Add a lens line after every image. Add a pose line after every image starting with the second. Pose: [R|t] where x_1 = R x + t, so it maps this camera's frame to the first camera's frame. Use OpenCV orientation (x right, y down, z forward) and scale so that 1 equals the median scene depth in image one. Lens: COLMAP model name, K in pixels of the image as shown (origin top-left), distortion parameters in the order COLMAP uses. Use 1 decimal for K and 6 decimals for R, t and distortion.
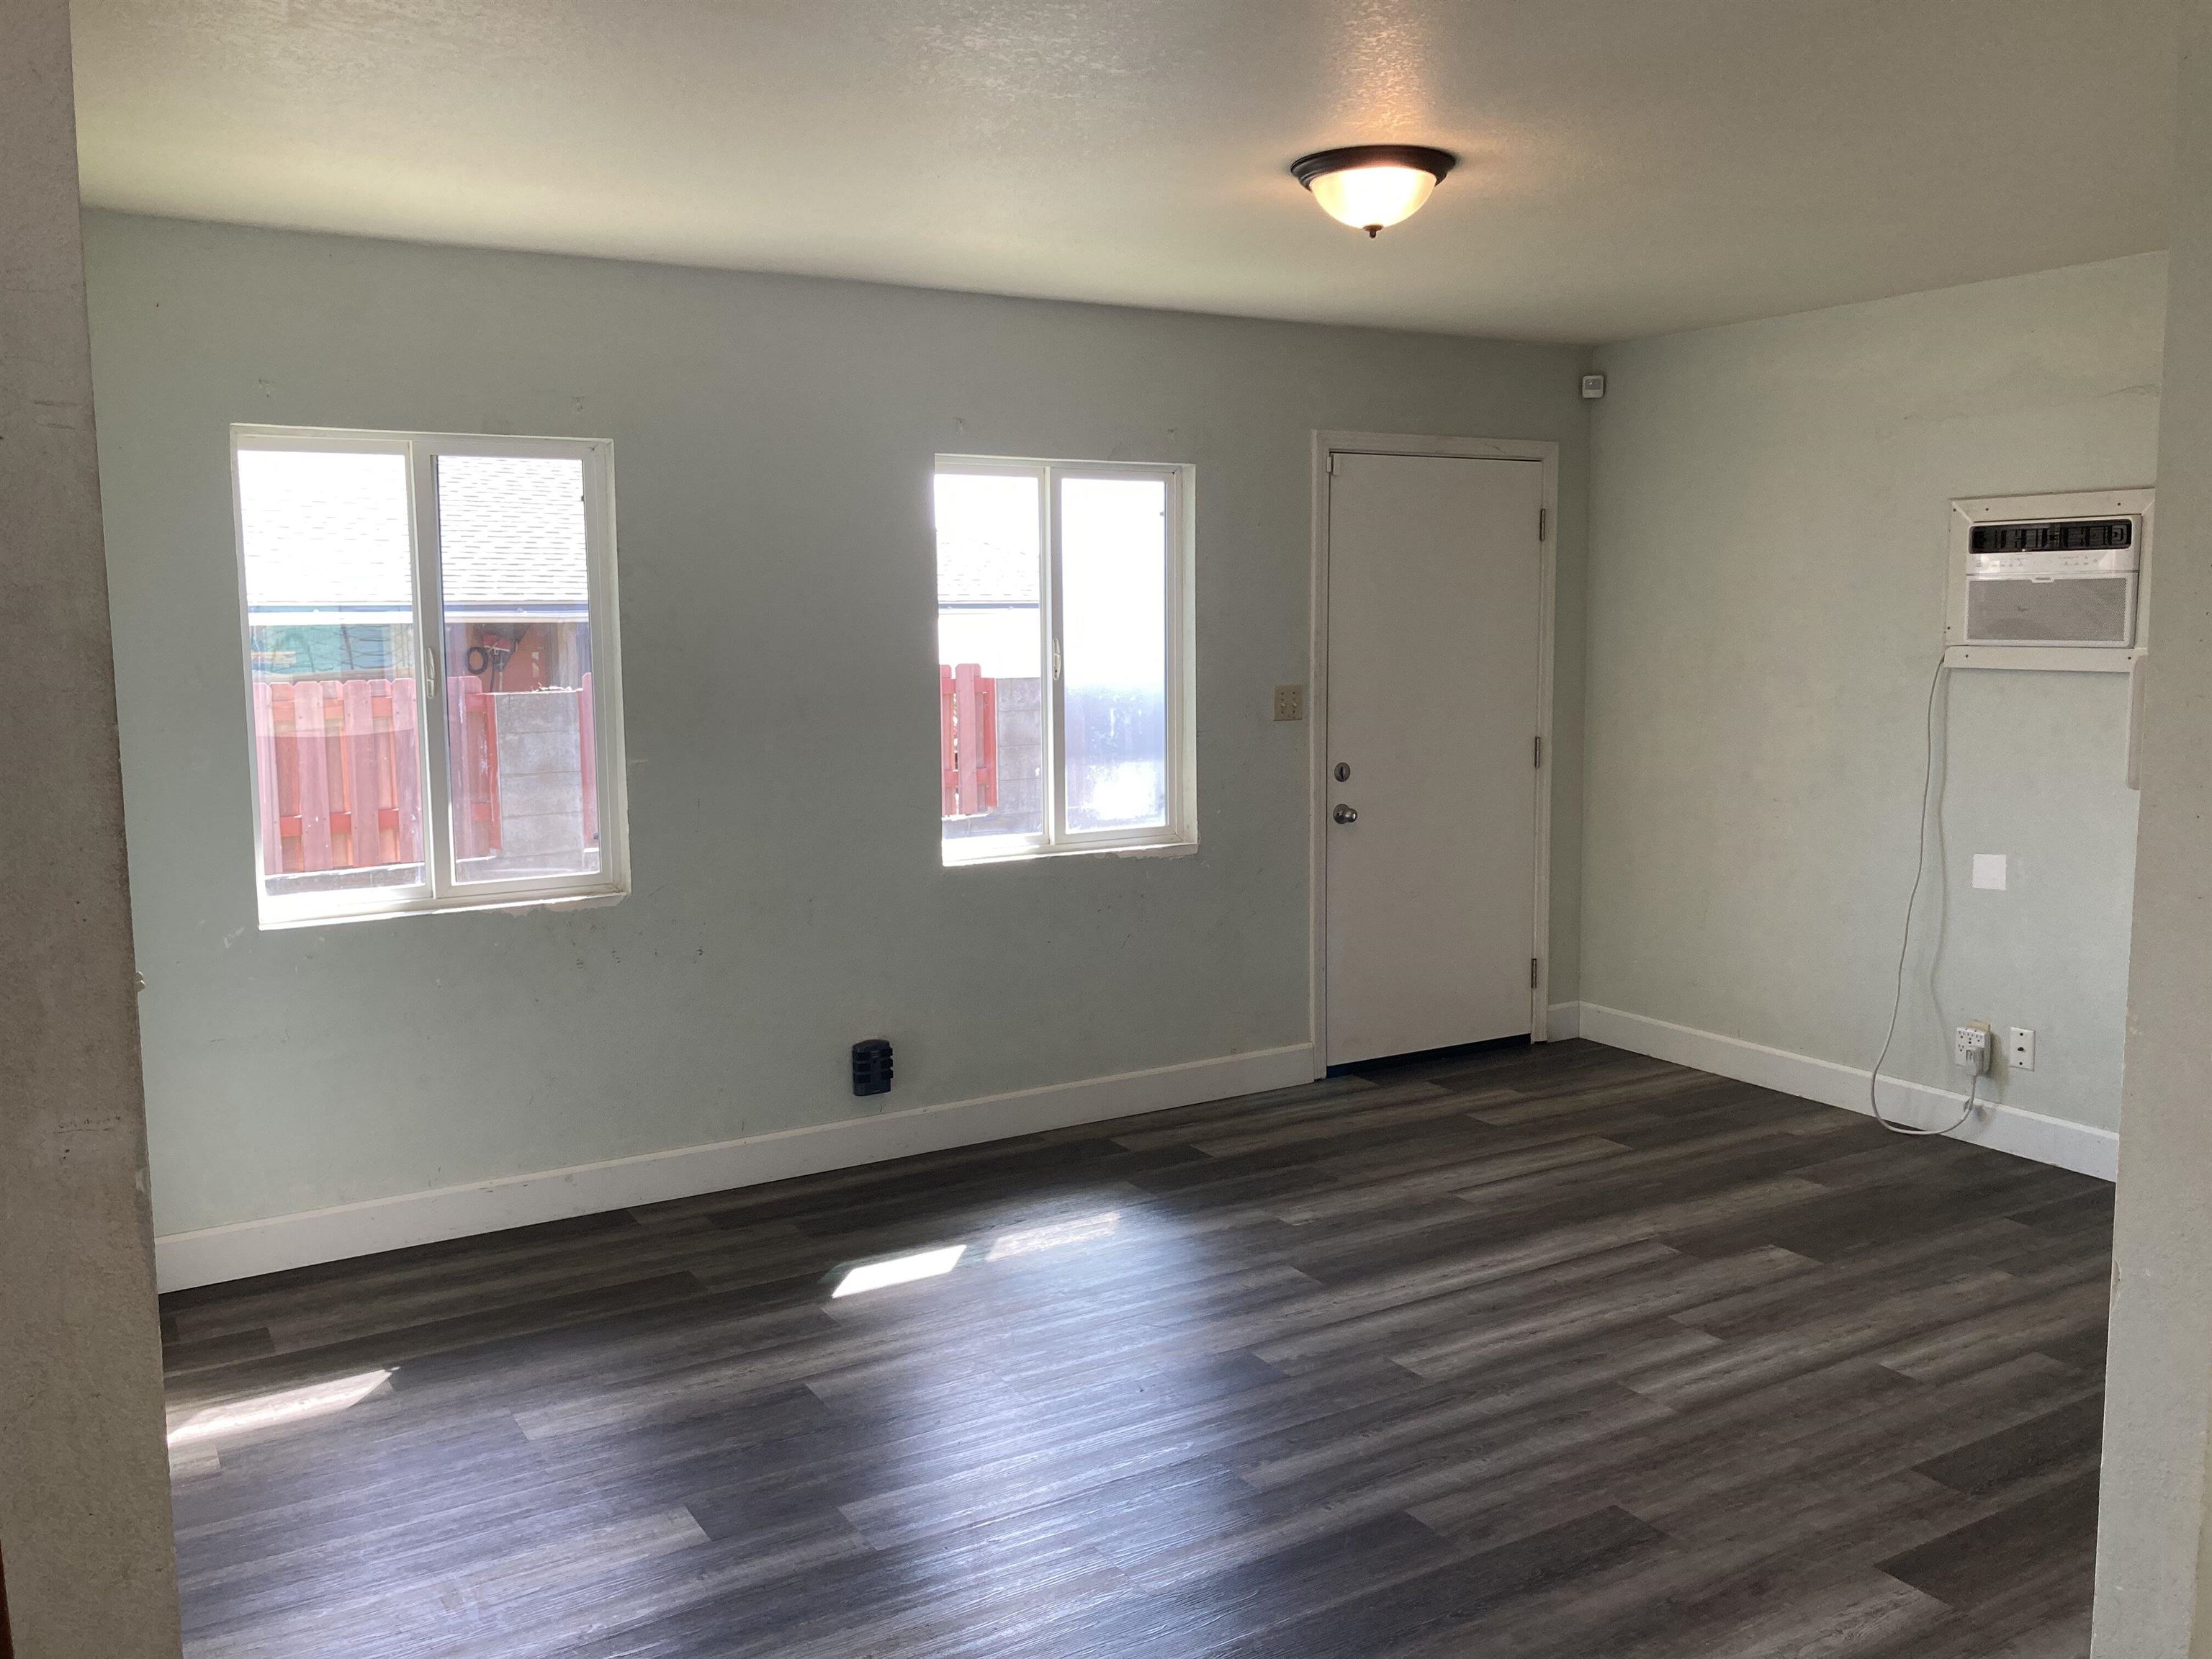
lens RADIAL K [[1841.9, 0, 1114.3], [0, 1841.9, 795.6], [0, 0, 1]] dist [-0.002565, -0.006419]
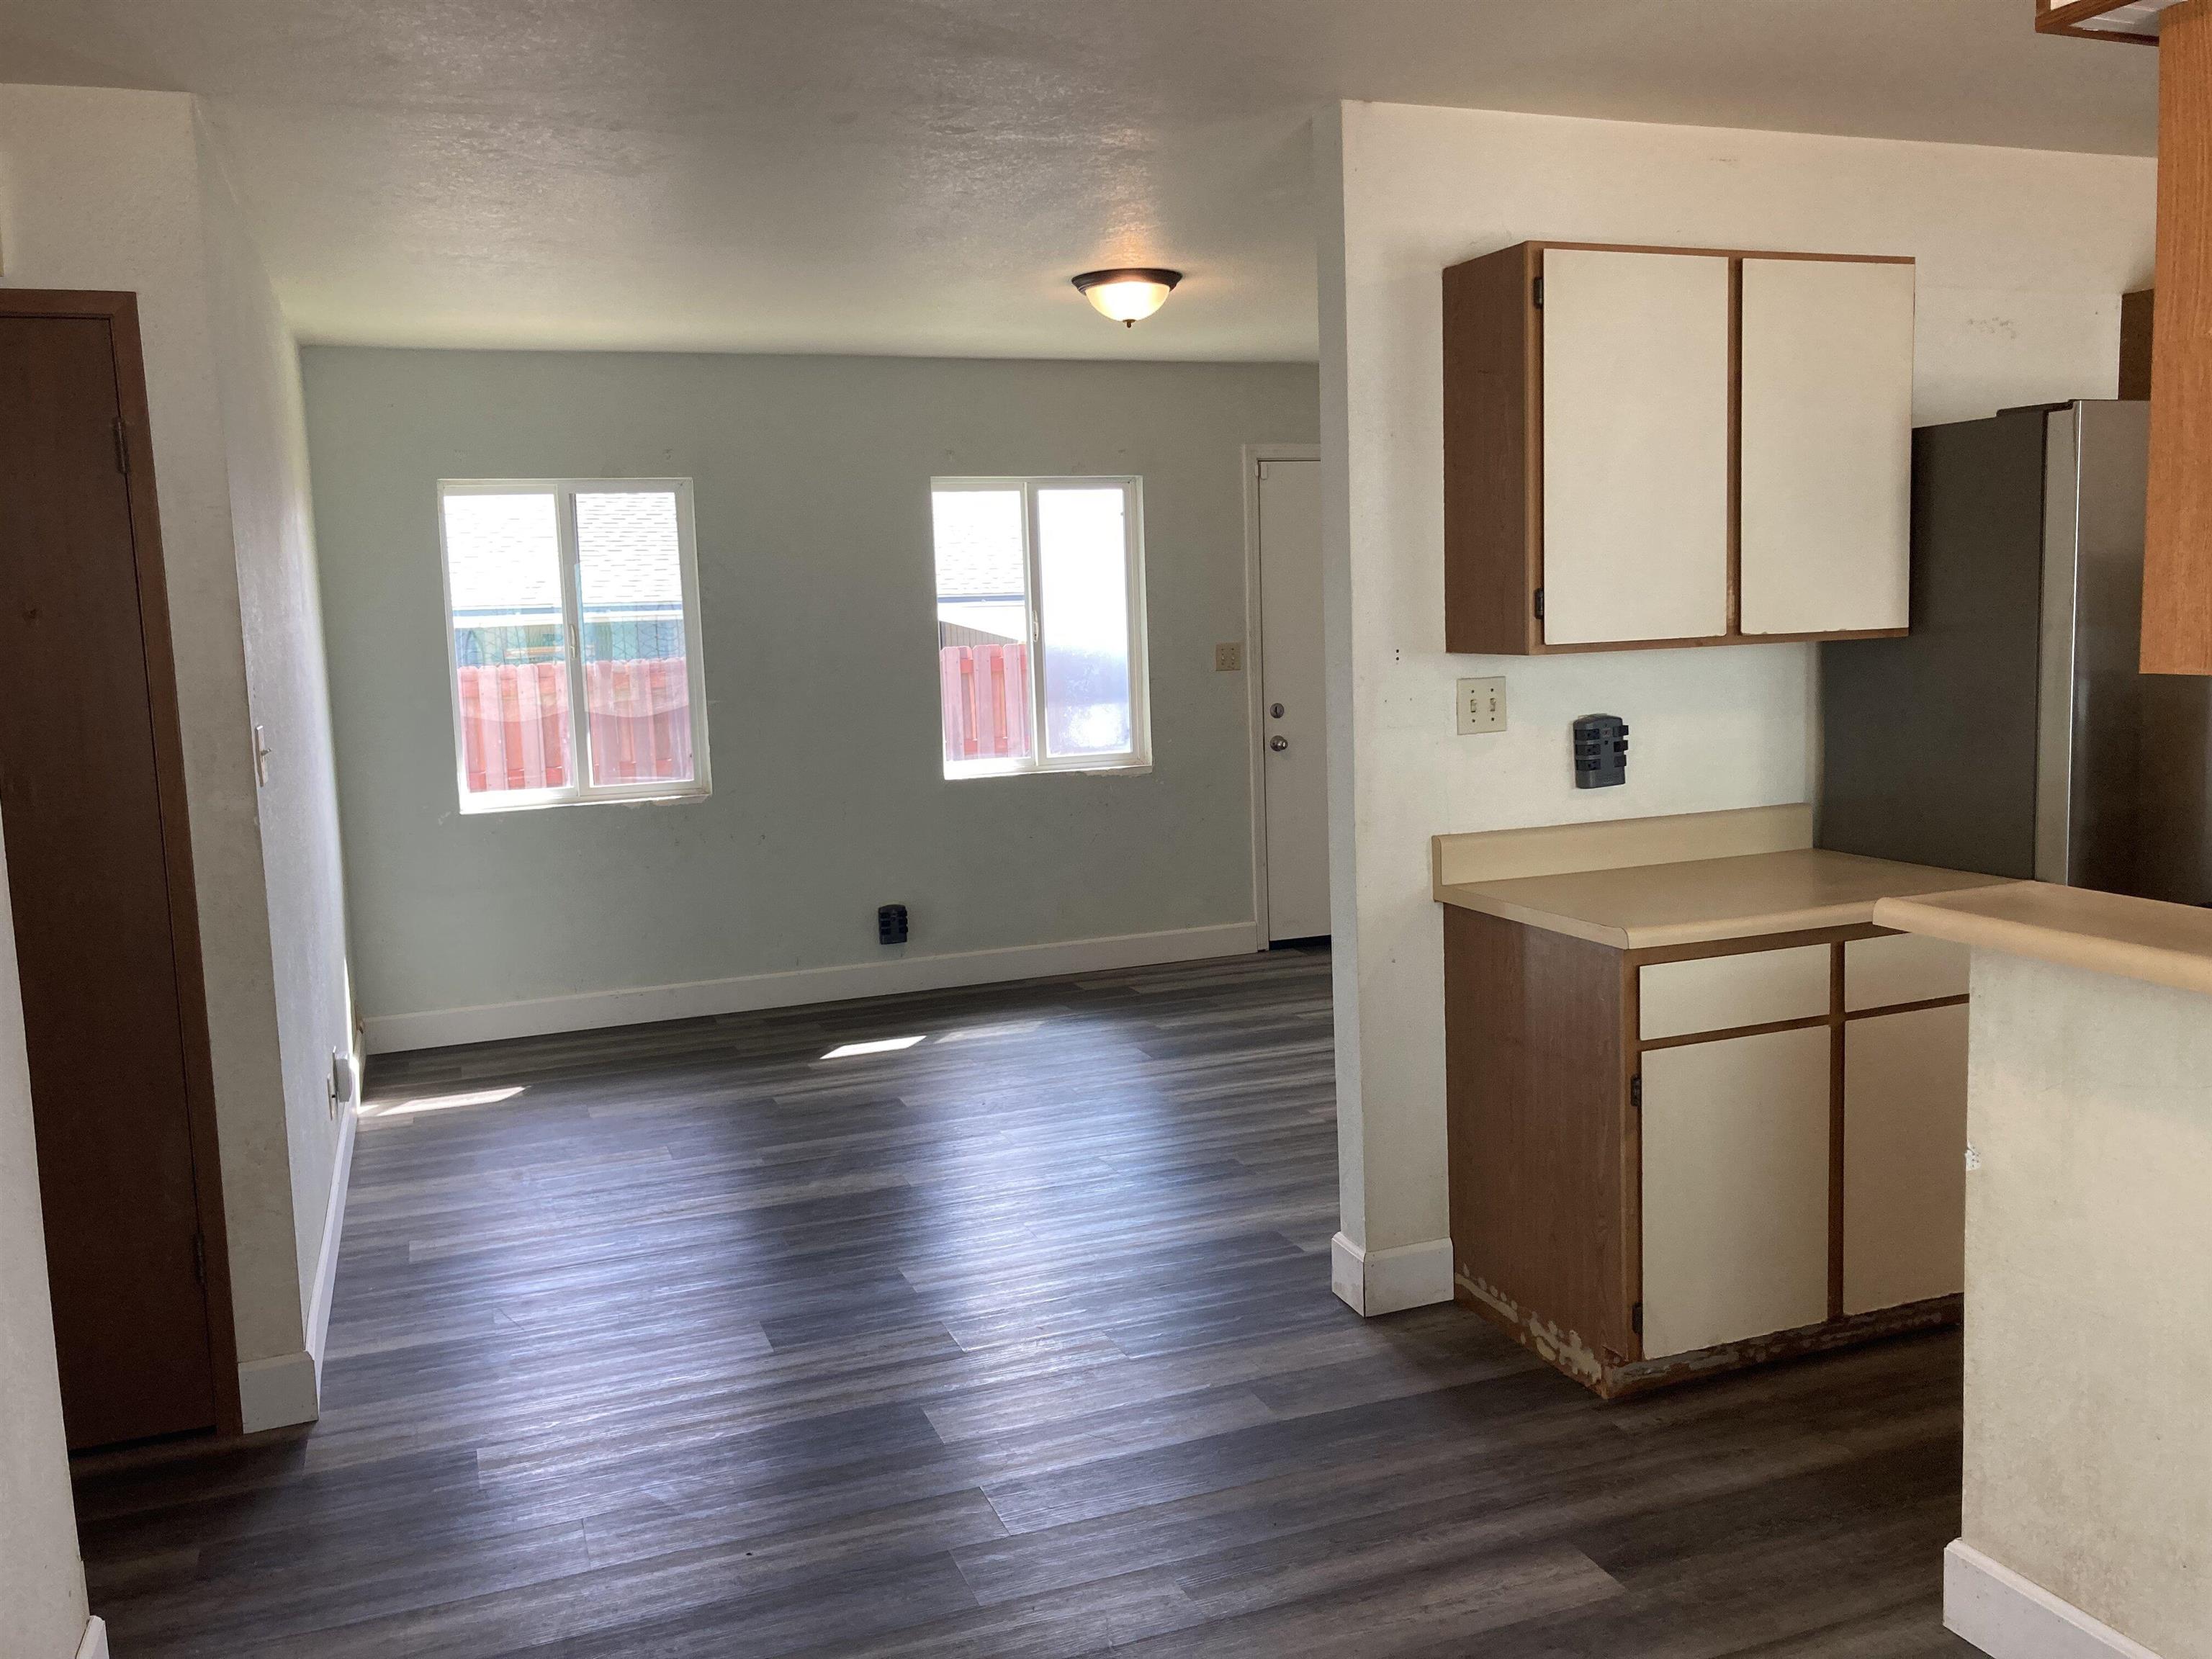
lens RADIAL K [[1846.7, 0, 1099.2], [0, 1846.7, 812.6], [0, 0, 1]] dist [0.034477, -0.006104]
pose [[0.982080, -0.004724, -0.188405, 0.276393], [0.007348, 0.999886, 0.013226, 0.045544], [0.188321, -0.014374, 0.982002, -0.324685]]
